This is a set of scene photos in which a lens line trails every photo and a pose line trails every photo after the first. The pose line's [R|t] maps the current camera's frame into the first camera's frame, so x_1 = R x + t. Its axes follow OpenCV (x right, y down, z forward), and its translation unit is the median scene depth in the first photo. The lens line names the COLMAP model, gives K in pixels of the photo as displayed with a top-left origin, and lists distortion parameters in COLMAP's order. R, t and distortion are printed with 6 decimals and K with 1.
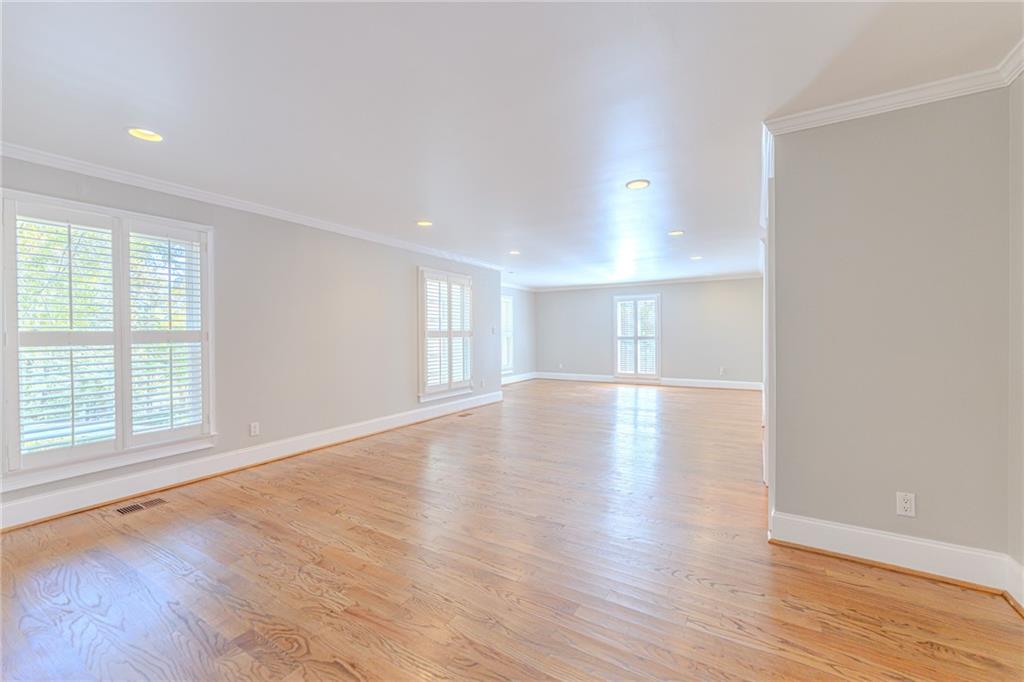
lens RADIAL K [[423.7, 0, 508.8], [0, 423.7, 335.7], [0, 0, 1]] dist [-0.010751, -0.000562]
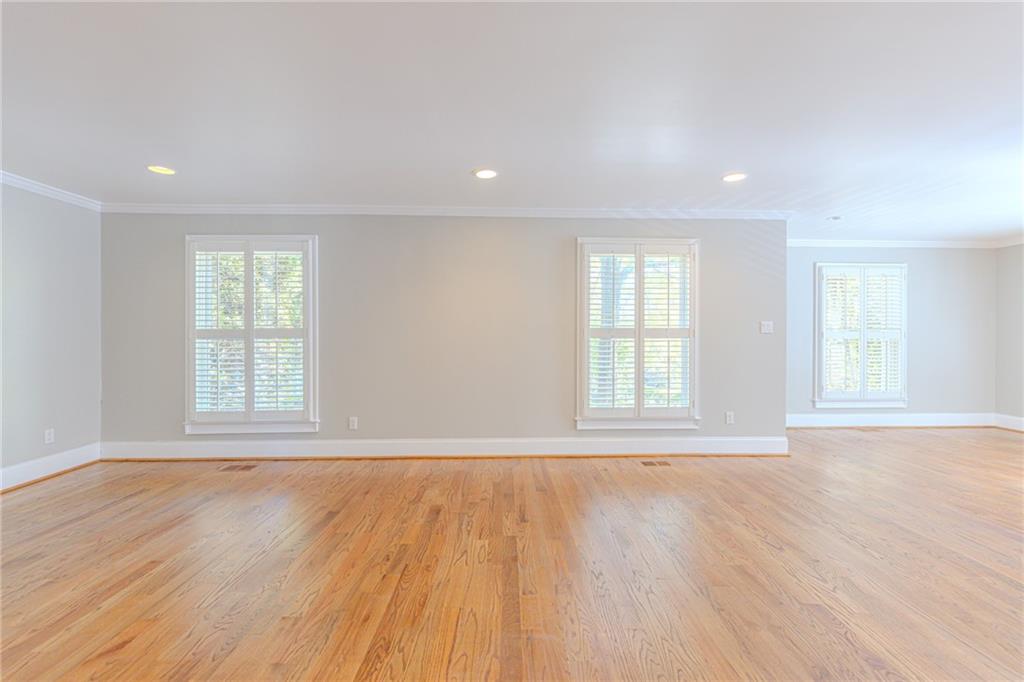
lens RADIAL K [[423.7, 0, 527.3], [0, 423.7, 335.9], [0, 0, 1]] dist [-0.010751, -0.000562]
pose [[0.540723, 0.016334, -0.841042, 0.520988], [-0.009143, 0.999867, 0.013540, -0.012176], [0.841151, 0.000368, 0.540800, 0.835566]]
